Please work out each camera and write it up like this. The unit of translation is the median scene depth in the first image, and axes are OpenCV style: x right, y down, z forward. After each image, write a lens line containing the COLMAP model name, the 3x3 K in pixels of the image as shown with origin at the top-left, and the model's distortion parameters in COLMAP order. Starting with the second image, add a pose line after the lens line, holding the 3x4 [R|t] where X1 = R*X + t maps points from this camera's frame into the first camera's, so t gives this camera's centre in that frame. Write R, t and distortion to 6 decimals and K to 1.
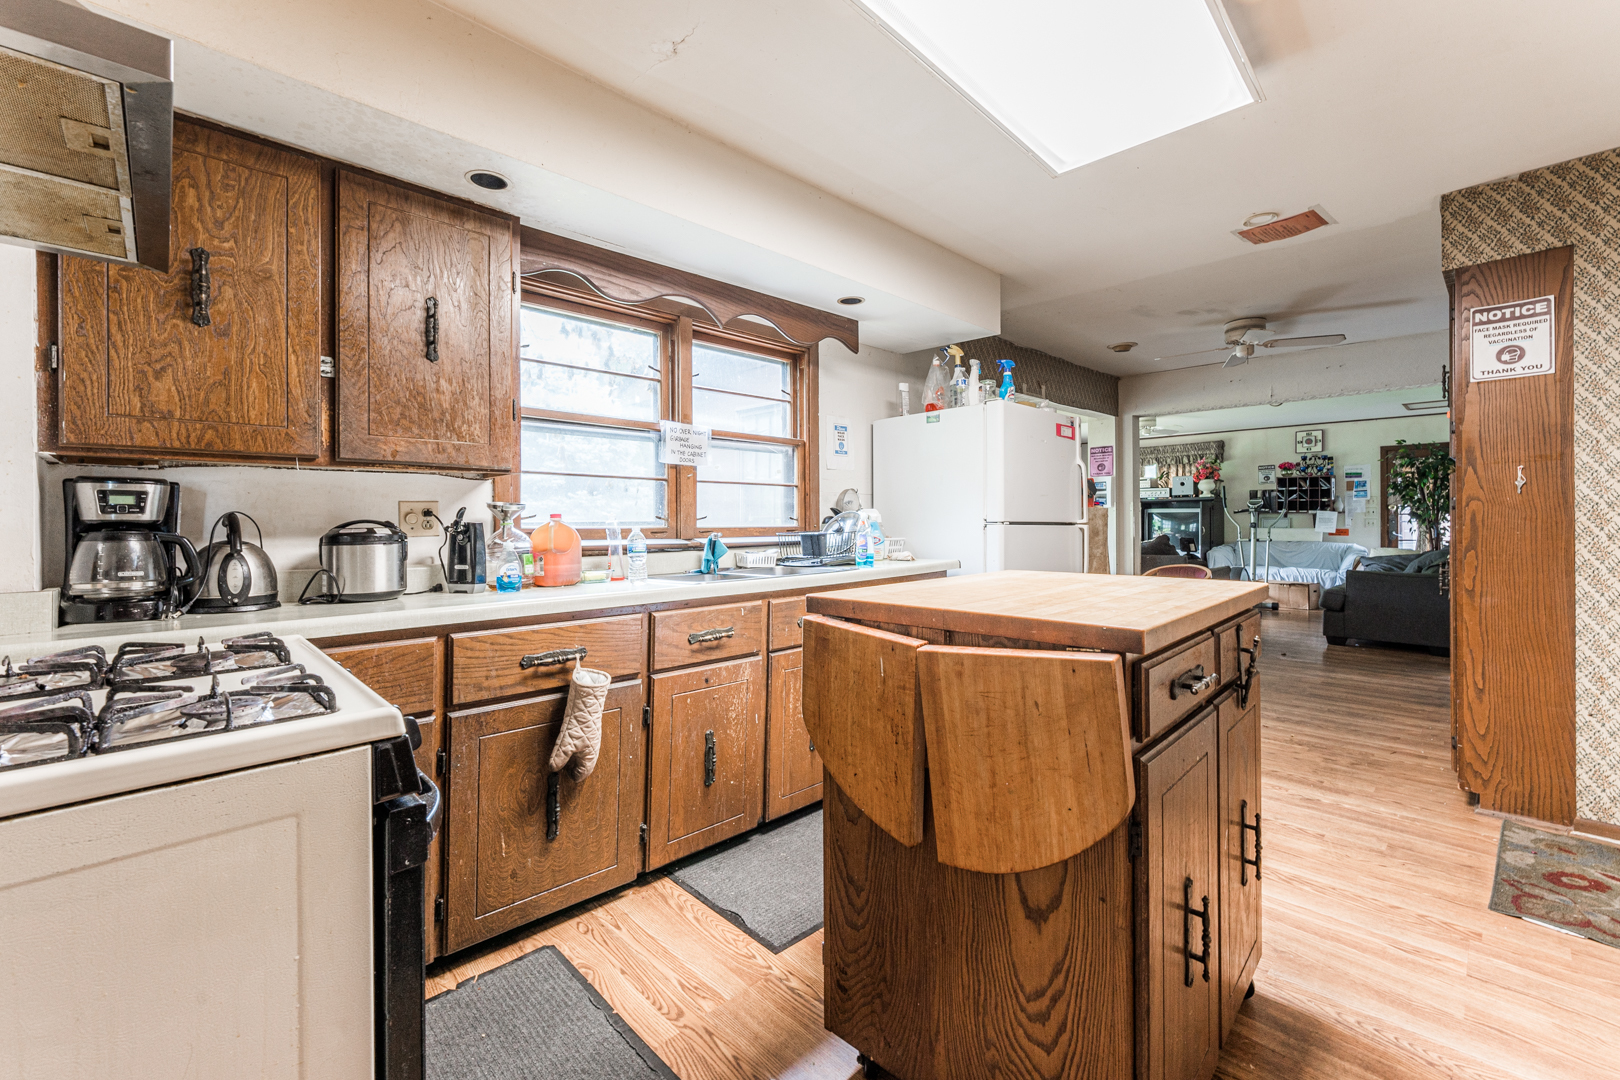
lens RADIAL K [[665.5, 0, 812.8], [0, 665.5, 519.3], [0, 0, 1]] dist [0.000866, 0.000025]
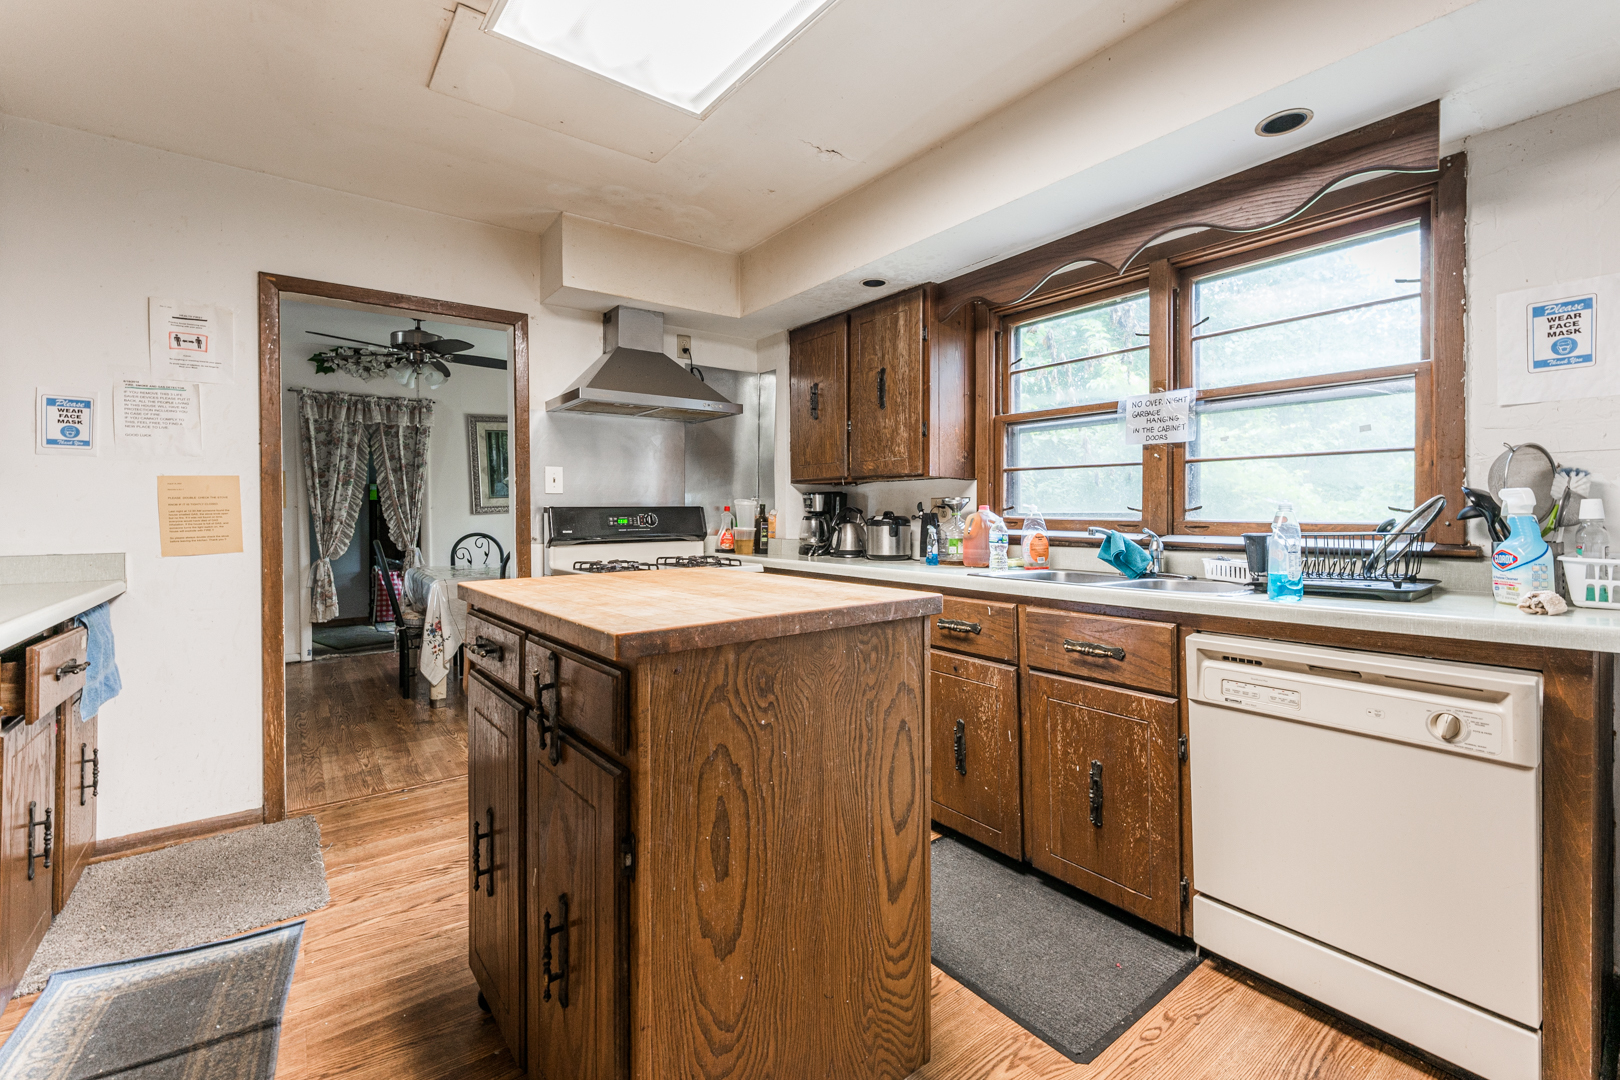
lens RADIAL K [[688.9, 0, 811.5], [0, 688.9, 515.3], [0, 0, 1]] dist [-0.000075, 0.000009]
pose [[-0.118945, 0.009553, -0.992855, 0.659863], [0.002791, 0.999953, 0.009287, -0.003602], [0.992897, -0.001666, -0.118966, 0.650064]]
